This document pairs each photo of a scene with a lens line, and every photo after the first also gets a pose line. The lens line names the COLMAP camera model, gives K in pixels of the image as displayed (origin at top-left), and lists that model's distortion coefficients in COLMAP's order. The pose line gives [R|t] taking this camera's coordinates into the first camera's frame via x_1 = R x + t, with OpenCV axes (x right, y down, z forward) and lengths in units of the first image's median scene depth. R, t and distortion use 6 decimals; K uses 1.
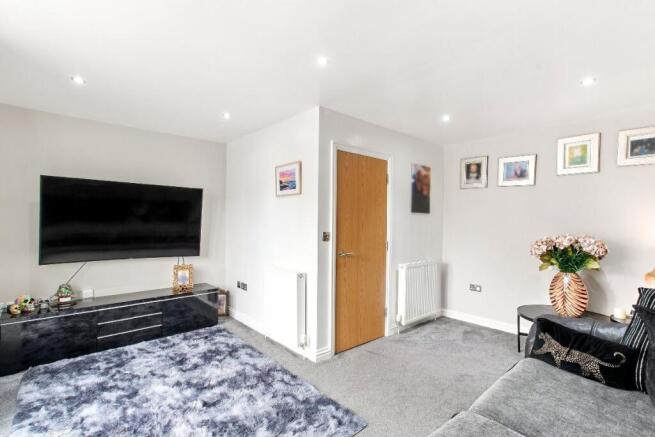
lens RADIAL K [[308.0, 0, 330.5], [0, 308.0, 220.4], [0, 0, 1]] dist [0.036954, 0.001914]
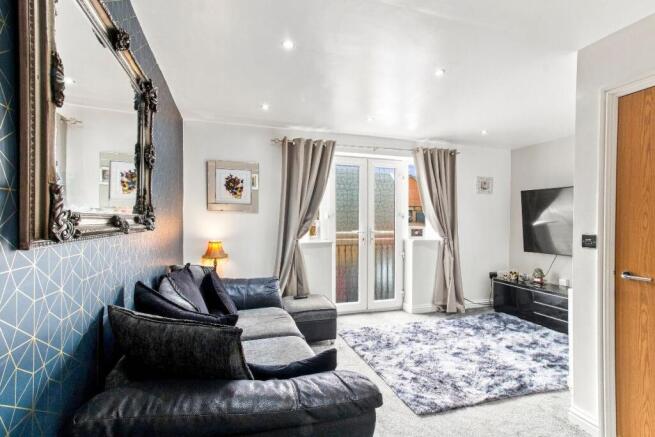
lens RADIAL K [[308.0, 0, 322.9], [0, 308.0, 220.6], [0, 0, 1]] dist [0.036954, 0.001914]
pose [[-0.400299, -0.013402, -0.916286, 0.828004], [-0.001993, 0.999903, -0.013755, 0.020194], [0.916382, -0.003680, -0.400287, 0.771954]]
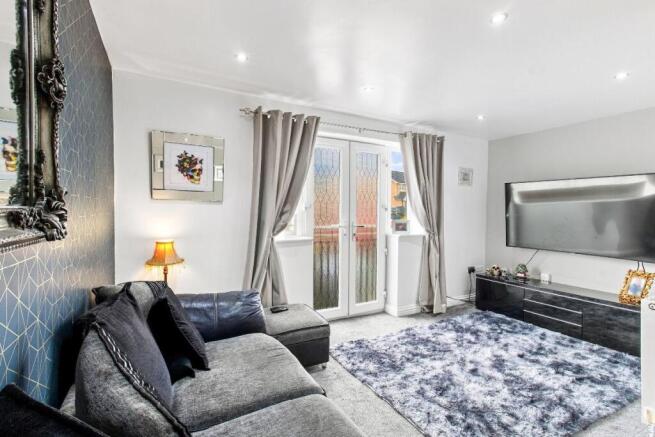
lens RADIAL K [[308.0, 0, 326.7], [0, 308.0, 217.3], [0, 0, 1]] dist [0.036954, 0.001914]
pose [[-0.218047, 0.003284, -0.975933, 0.653043], [-0.003542, 0.999985, 0.004156, 0.009968], [0.975932, 0.004363, -0.218033, 0.549648]]
